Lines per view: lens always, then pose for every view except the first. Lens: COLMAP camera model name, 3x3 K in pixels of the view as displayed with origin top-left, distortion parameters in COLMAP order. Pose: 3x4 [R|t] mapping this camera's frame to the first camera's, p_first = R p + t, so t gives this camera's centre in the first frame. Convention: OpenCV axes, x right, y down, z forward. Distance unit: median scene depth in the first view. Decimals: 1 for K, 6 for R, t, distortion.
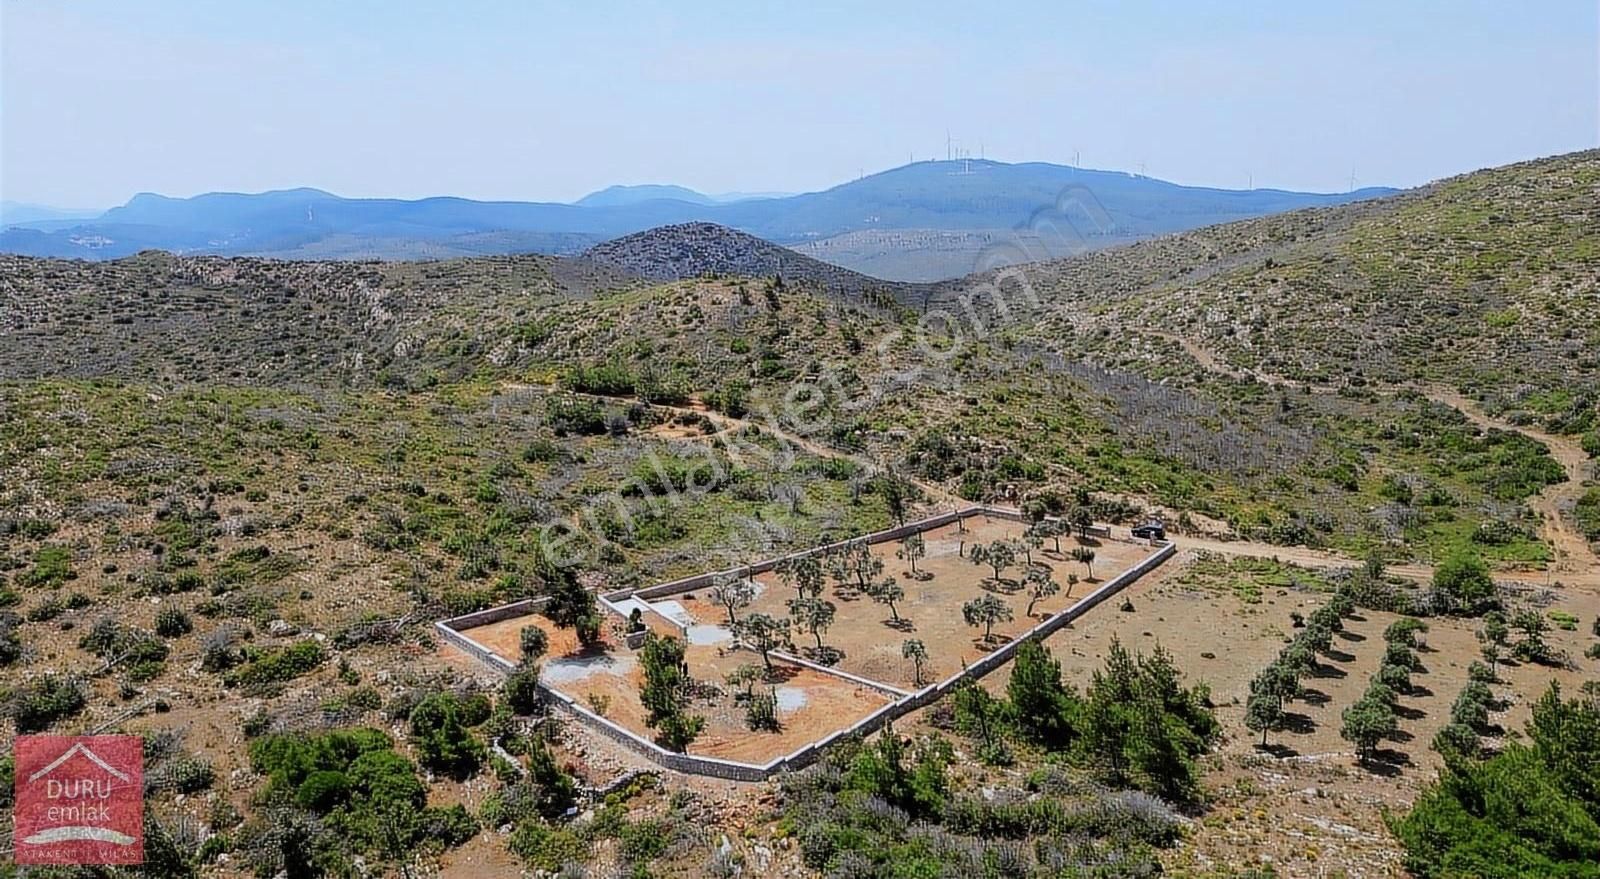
lens RADIAL K [[1173.4, 0, 800.0], [0, 1173.4, 439.5], [0, 0, 1]] dist [0.106278, -0.123836]
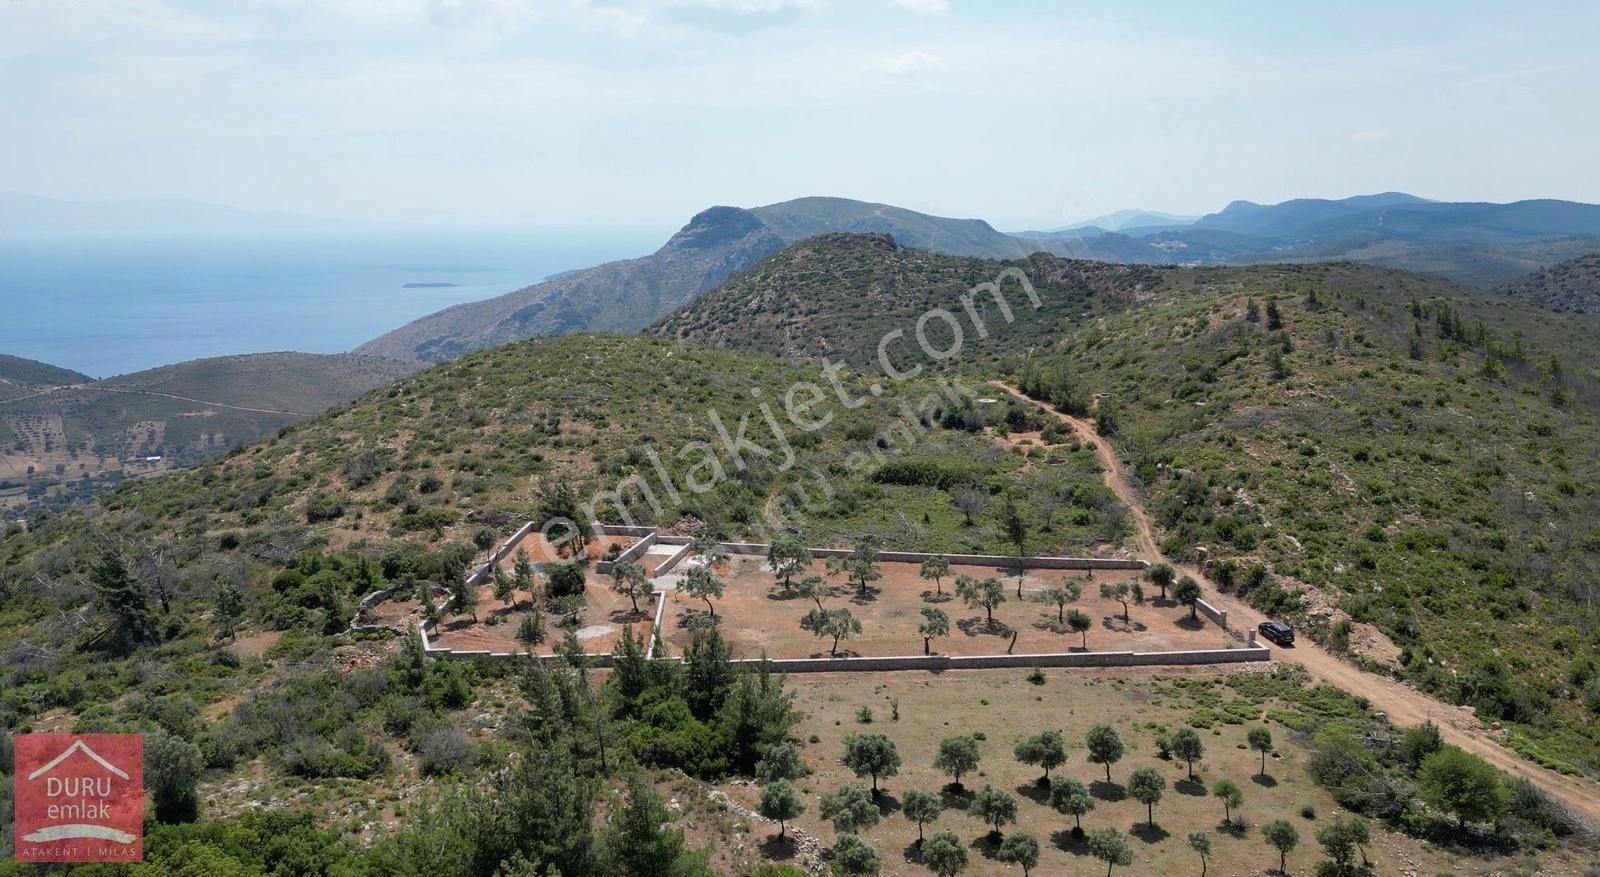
lens RADIAL K [[1173.4, 0, 800.0], [0, 1173.4, 438.5], [0, 0, 1]] dist [0.106278, -0.123836]
pose [[0.661660, 0.138810, -0.736843, 0.664284], [-0.142374, 0.988095, 0.058295, -0.049993], [0.736163, 0.066336, 0.673546, 0.244952]]
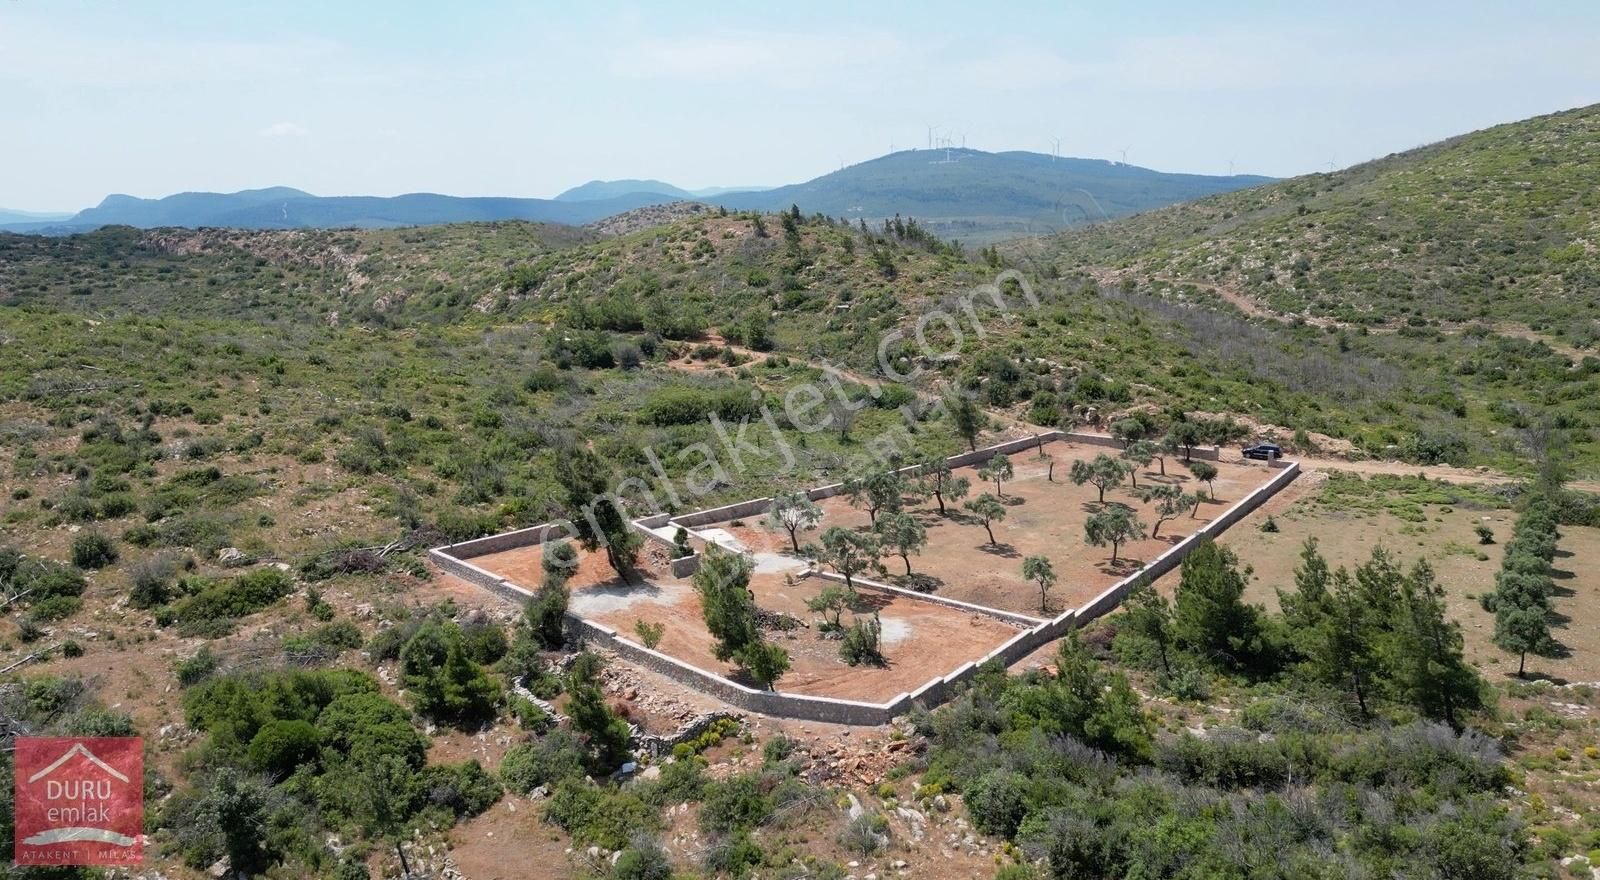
lens RADIAL K [[1173.4, 0, 800.0], [0, 1173.4, 440.0], [0, 0, 1]] dist [0.106278, -0.123836]
pose [[0.999761, -0.016595, 0.014249, -0.052396], [0.016537, 0.999855, 0.004160, 0.061874], [-0.014316, -0.003924, 0.999890, 0.153118]]
